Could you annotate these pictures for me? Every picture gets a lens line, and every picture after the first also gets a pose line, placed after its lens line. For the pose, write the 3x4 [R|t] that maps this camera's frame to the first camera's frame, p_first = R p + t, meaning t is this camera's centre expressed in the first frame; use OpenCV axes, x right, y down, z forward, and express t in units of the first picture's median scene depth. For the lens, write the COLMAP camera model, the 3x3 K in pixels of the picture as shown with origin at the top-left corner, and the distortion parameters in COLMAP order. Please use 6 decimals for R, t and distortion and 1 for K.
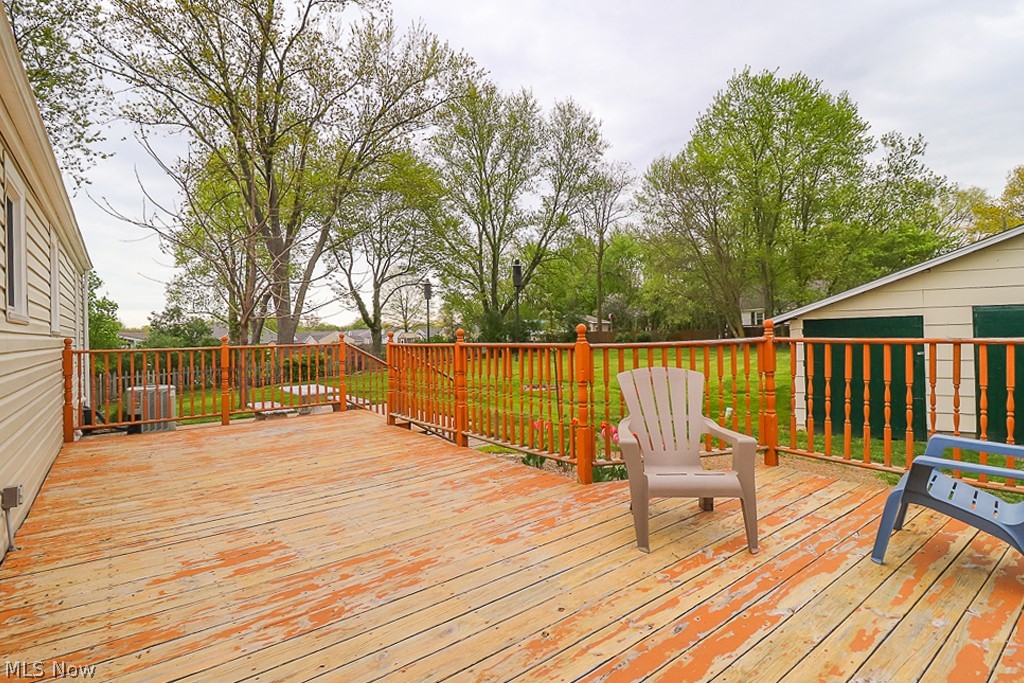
lens RADIAL K [[492.4, 0, 508.1], [0, 492.4, 339.1], [0, 0, 1]] dist [0.001240, 0.000000]
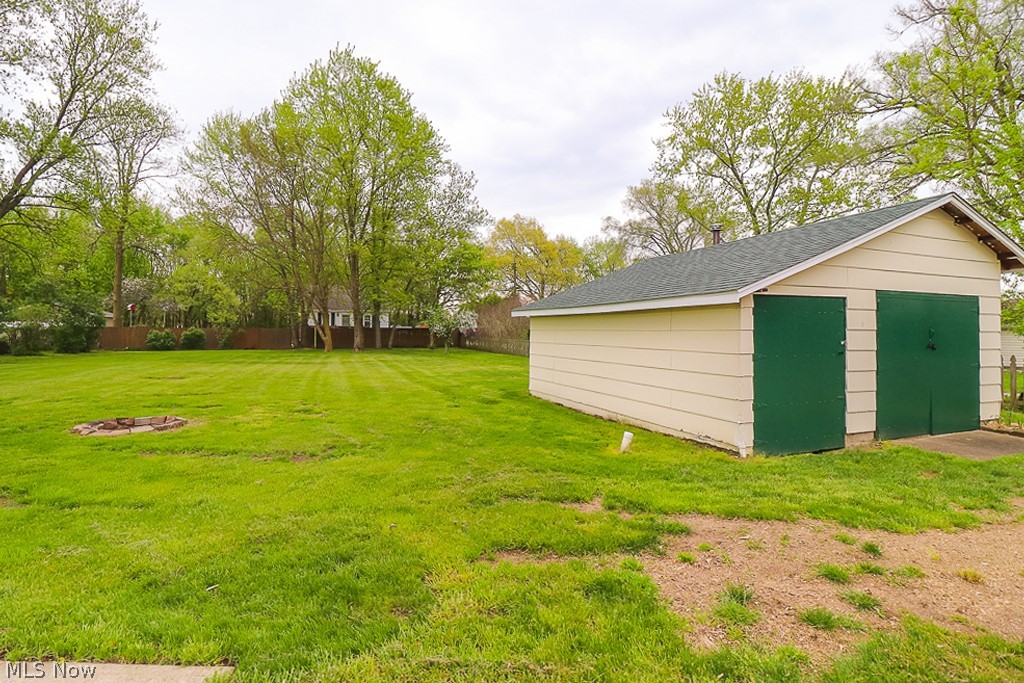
lens RADIAL K [[492.4, 0, 508.1], [0, 492.4, 339.1], [0, 0, 1]] dist [0.001240, 0.000000]
pose [[0.628491, 0.028358, 0.777299, -0.067558], [-0.021514, 0.999587, -0.019073, 0.021849], [-0.777519, -0.004735, 0.628842, 0.393017]]
